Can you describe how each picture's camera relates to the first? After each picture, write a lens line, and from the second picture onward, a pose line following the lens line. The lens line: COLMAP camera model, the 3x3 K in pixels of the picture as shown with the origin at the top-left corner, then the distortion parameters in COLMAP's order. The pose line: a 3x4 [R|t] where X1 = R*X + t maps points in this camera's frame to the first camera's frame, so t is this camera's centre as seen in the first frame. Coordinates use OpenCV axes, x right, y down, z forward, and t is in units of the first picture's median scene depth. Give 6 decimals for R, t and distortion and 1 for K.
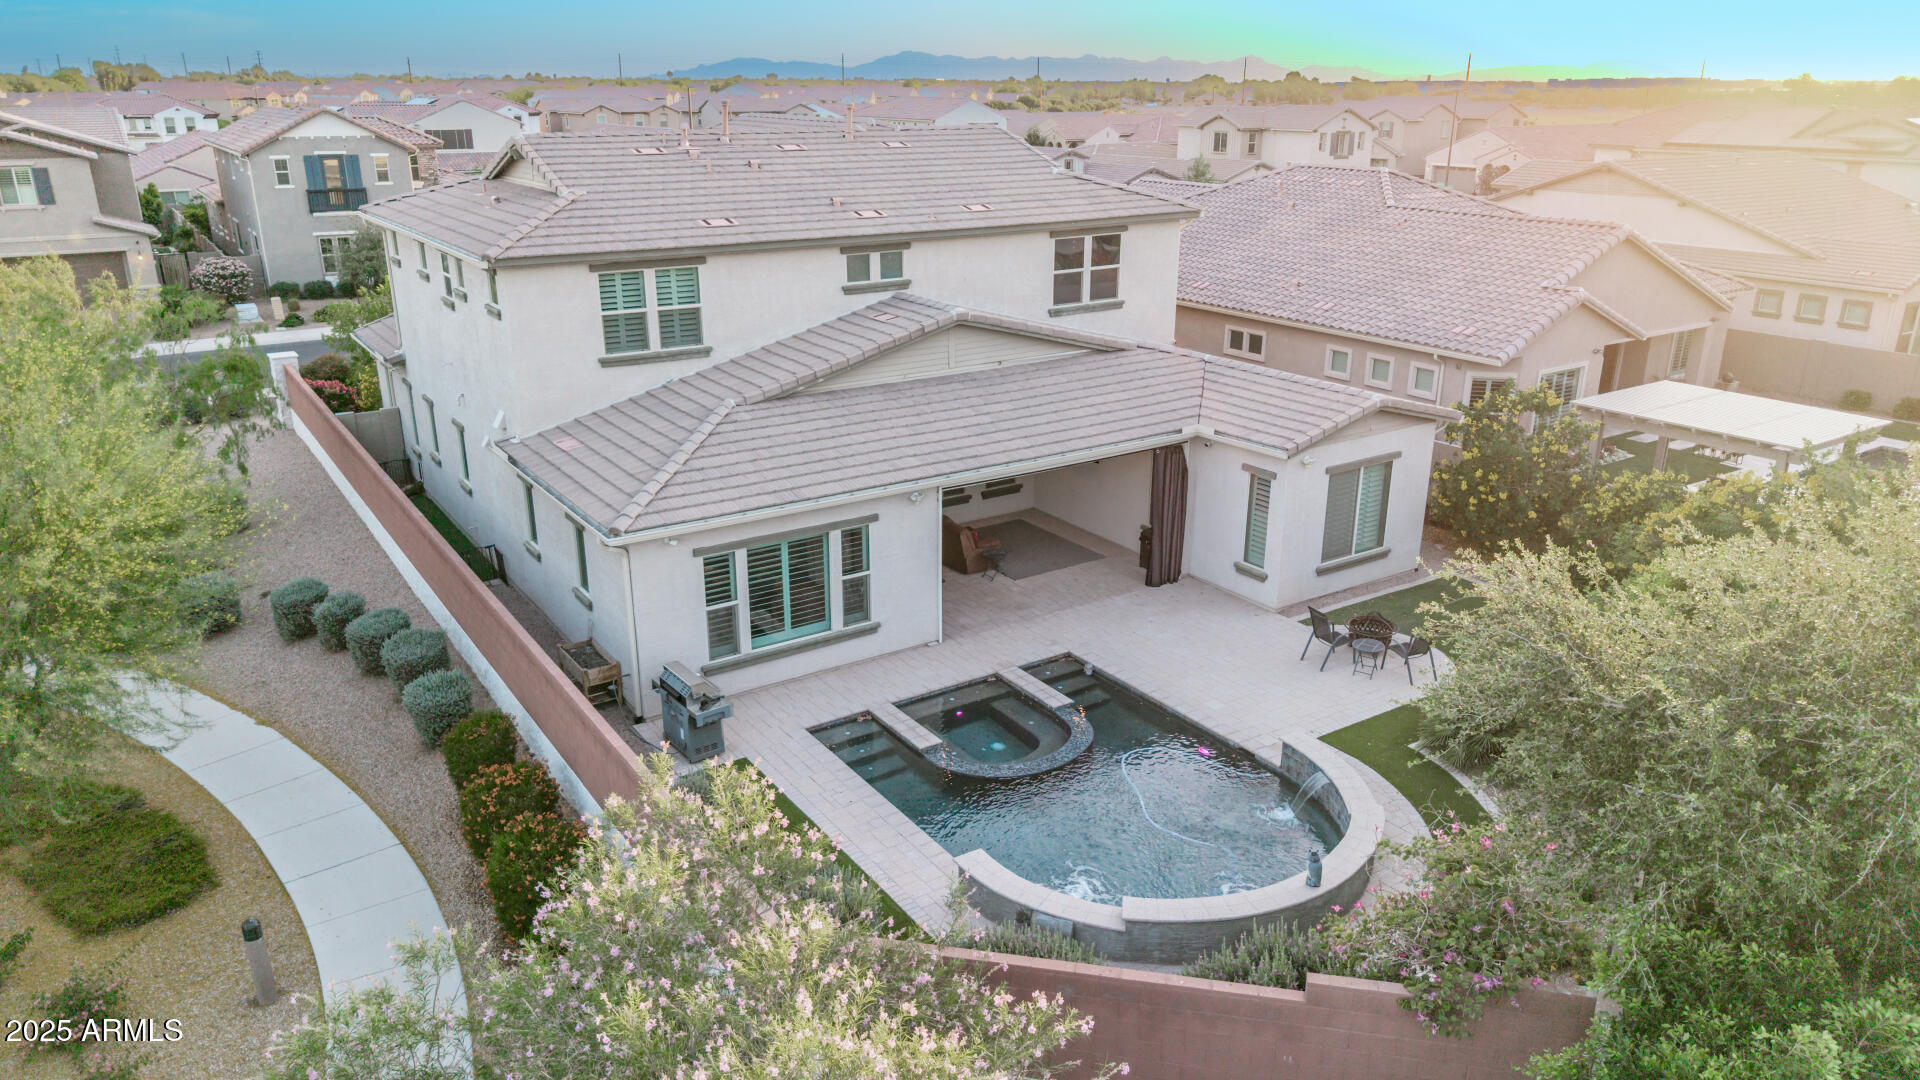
lens RADIAL K [[1283.7, 0, 956.2], [0, 1283.7, 542.9], [0, 0, 1]] dist [0.030989, -0.038675]
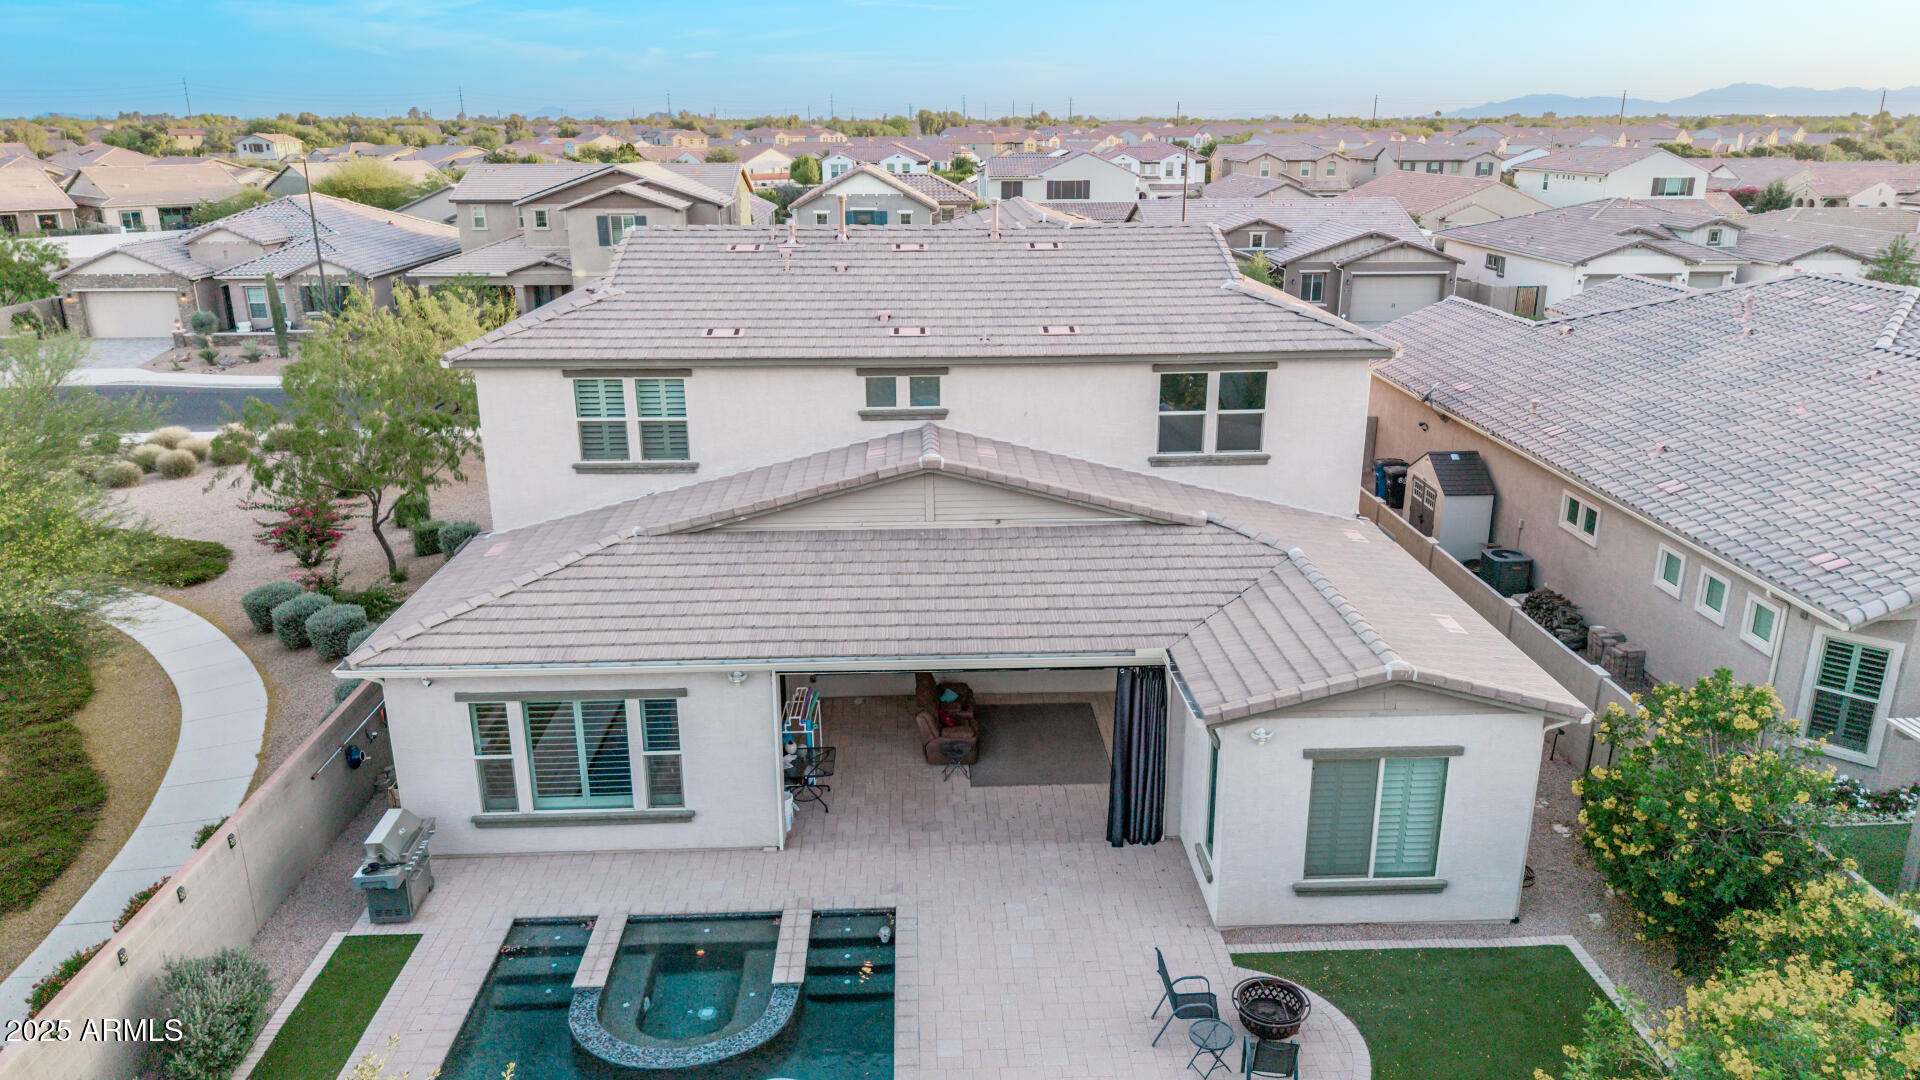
lens RADIAL K [[1283.7, 0, 972.2], [0, 1283.7, 520.3], [0, 0, 1]] dist [0.030989, -0.038675]
pose [[0.854244, 0.148634, -0.498172, 0.443832], [-0.170013, 0.985439, 0.002483, -0.145416], [0.491287, 0.082575, 0.867074, 0.287124]]
